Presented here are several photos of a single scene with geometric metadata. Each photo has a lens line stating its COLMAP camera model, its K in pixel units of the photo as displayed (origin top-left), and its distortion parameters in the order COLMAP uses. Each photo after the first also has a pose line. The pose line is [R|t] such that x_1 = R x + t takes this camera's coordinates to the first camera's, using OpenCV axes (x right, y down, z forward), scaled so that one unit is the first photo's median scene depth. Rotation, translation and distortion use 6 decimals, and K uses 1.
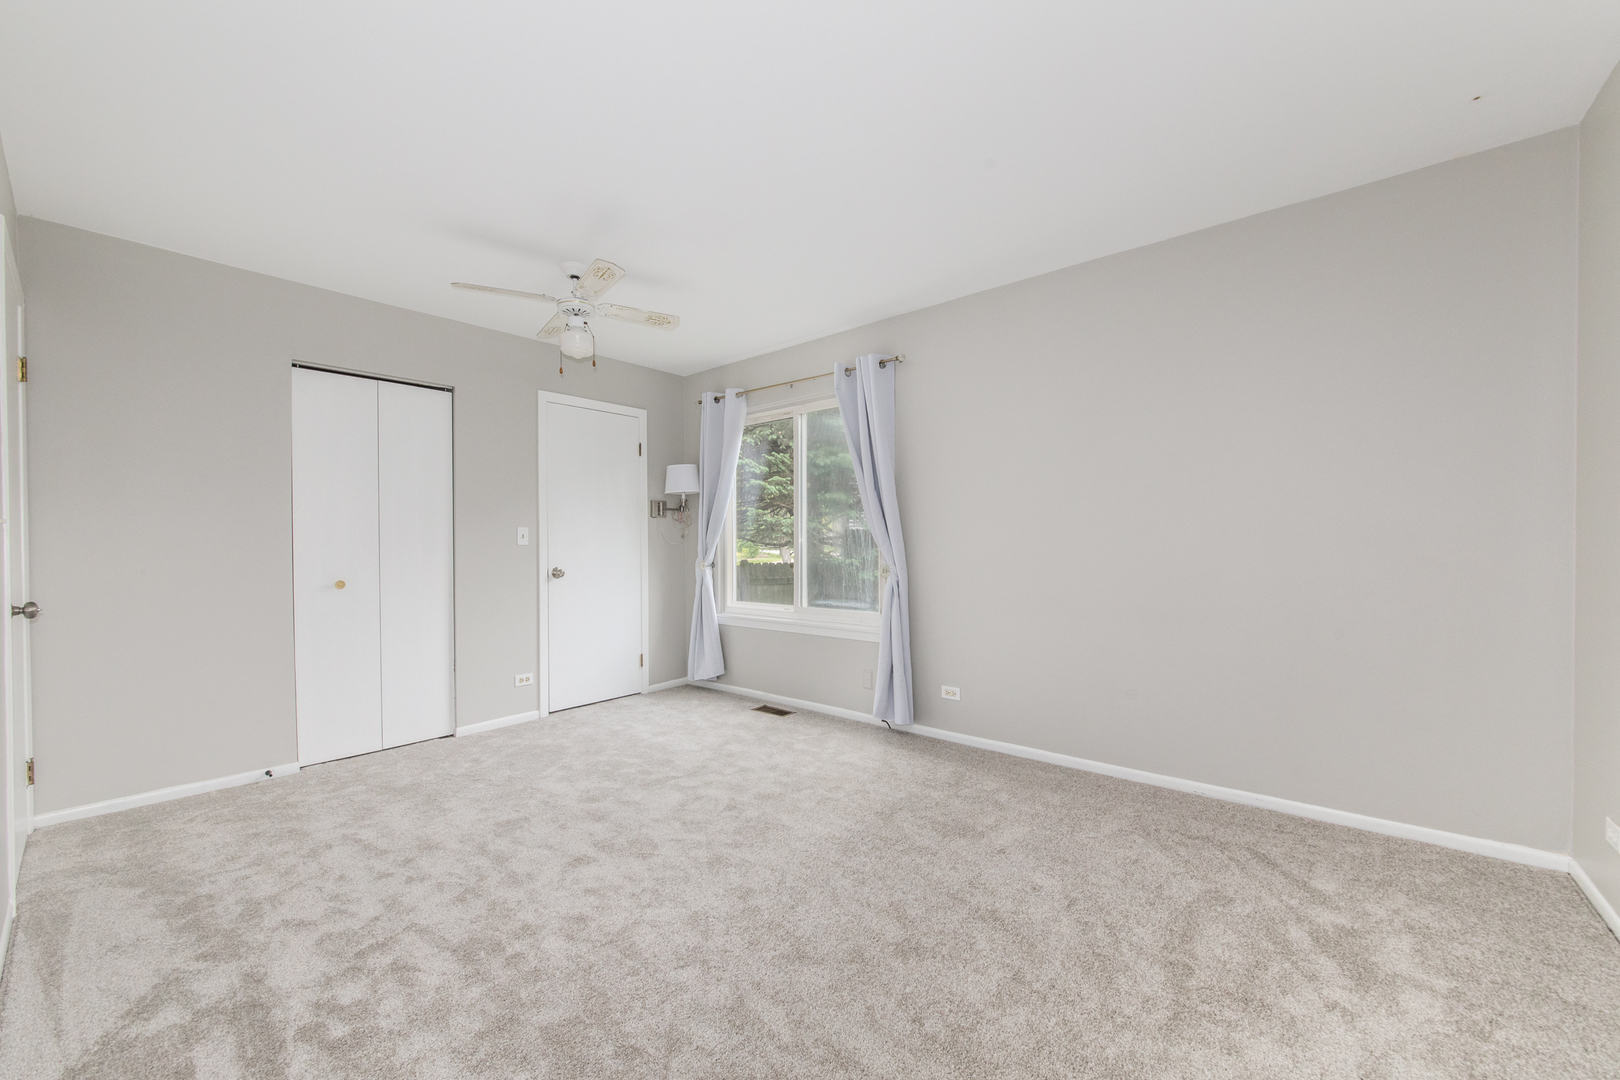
lens RADIAL K [[625.3, 0, 810.0], [0, 625.3, 540.0], [0, 0, 1]] dist [-0.010691, -0.000225]
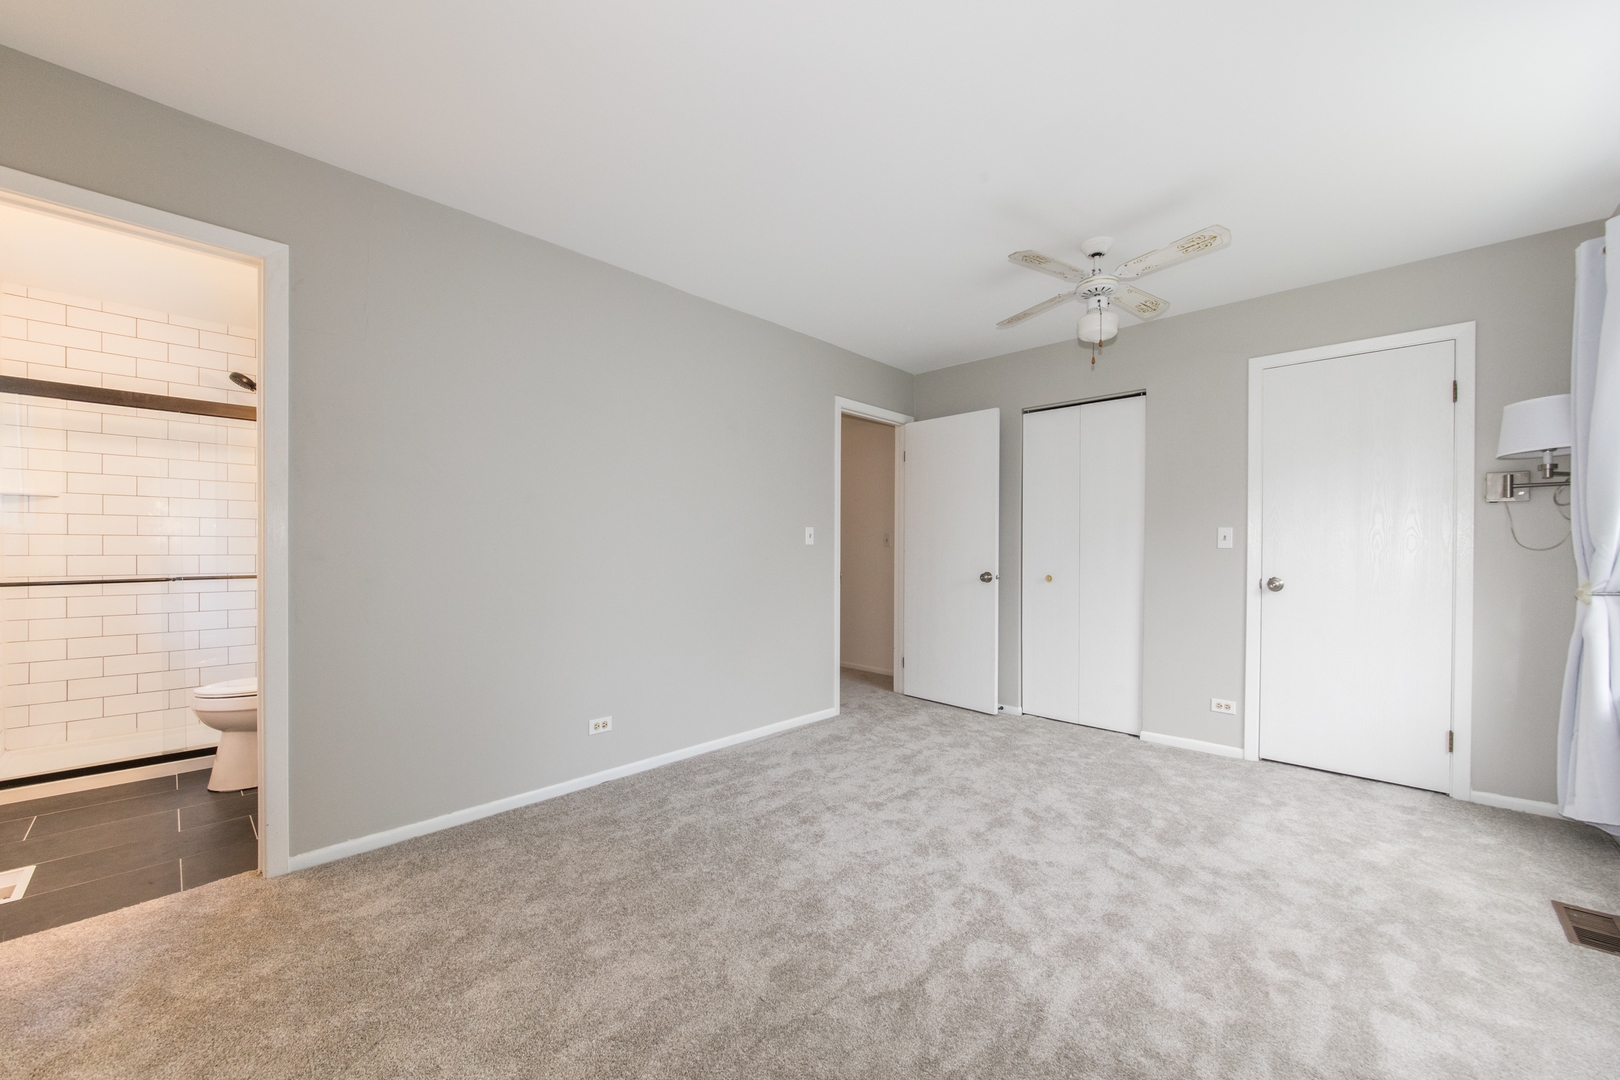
lens RADIAL K [[625.3, 0, 810.0], [0, 625.3, 540.0], [0, 0, 1]] dist [-0.010691, -0.000225]
pose [[-0.074179, -0.004194, -0.997236, 0.432134], [0.003611, 0.999983, -0.004474, -0.001463], [0.997238, -0.003933, -0.074163, 0.499445]]
